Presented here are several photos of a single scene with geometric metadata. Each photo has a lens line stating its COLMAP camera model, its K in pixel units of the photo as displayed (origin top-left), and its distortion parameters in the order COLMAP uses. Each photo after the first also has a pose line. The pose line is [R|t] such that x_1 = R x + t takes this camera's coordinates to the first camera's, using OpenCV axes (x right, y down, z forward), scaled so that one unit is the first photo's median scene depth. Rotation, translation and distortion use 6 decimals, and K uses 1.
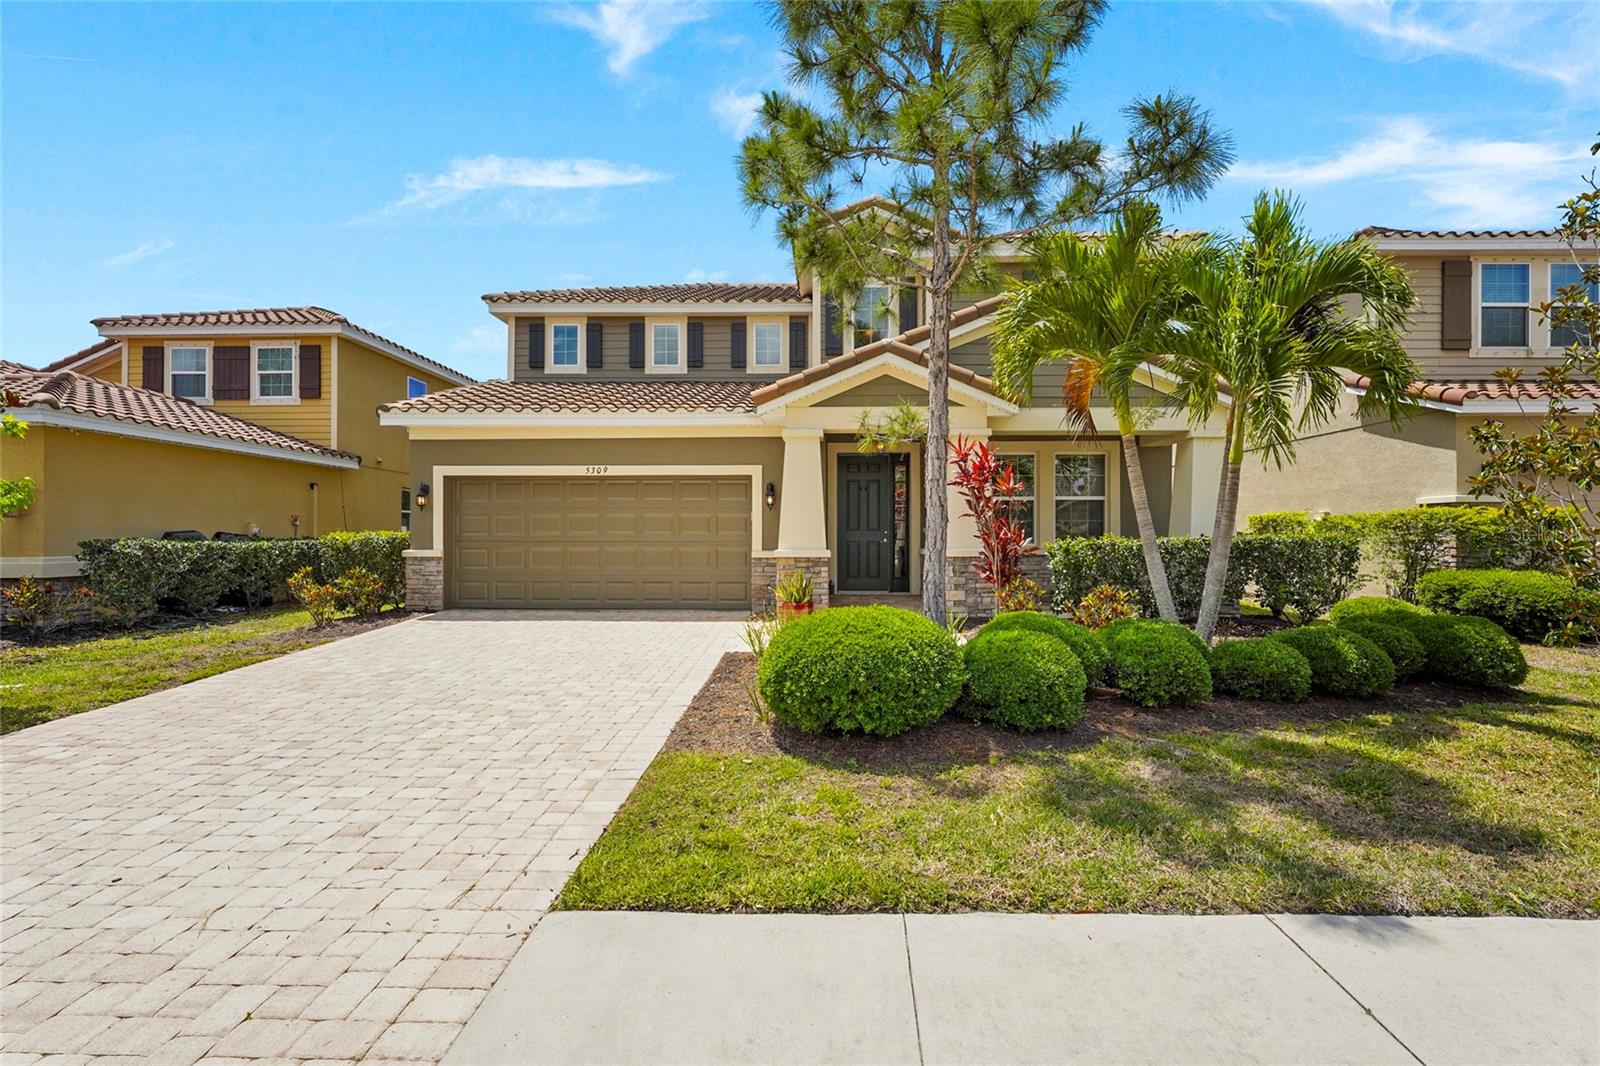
lens RADIAL K [[711.2, 0, 803.8], [0, 711.2, 521.8], [0, 0, 1]] dist [0.001398, -0.000051]
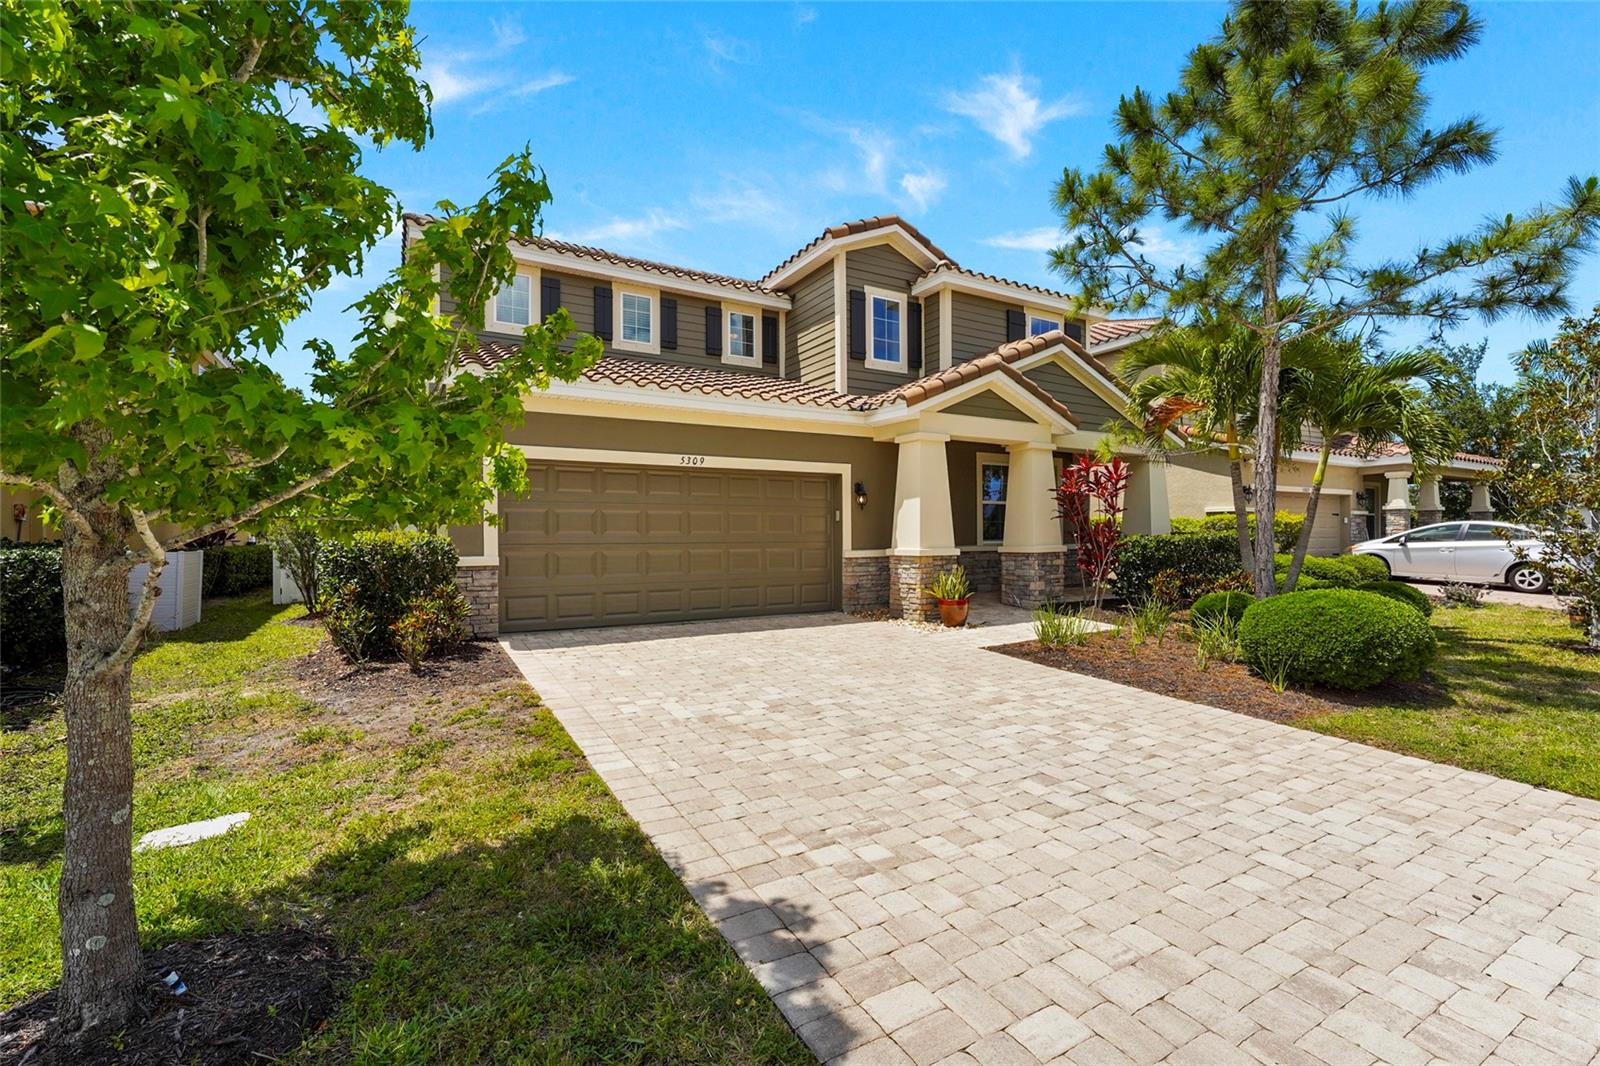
lens RADIAL K [[711.2, 0, 803.8], [0, 711.2, 521.8], [0, 0, 1]] dist [0.001398, -0.000051]
pose [[0.842833, 0.005639, 0.538145, -0.646643], [-0.006936, 0.999976, 0.000385, 0.000765], [-0.538130, -0.004058, 0.842852, 0.195428]]
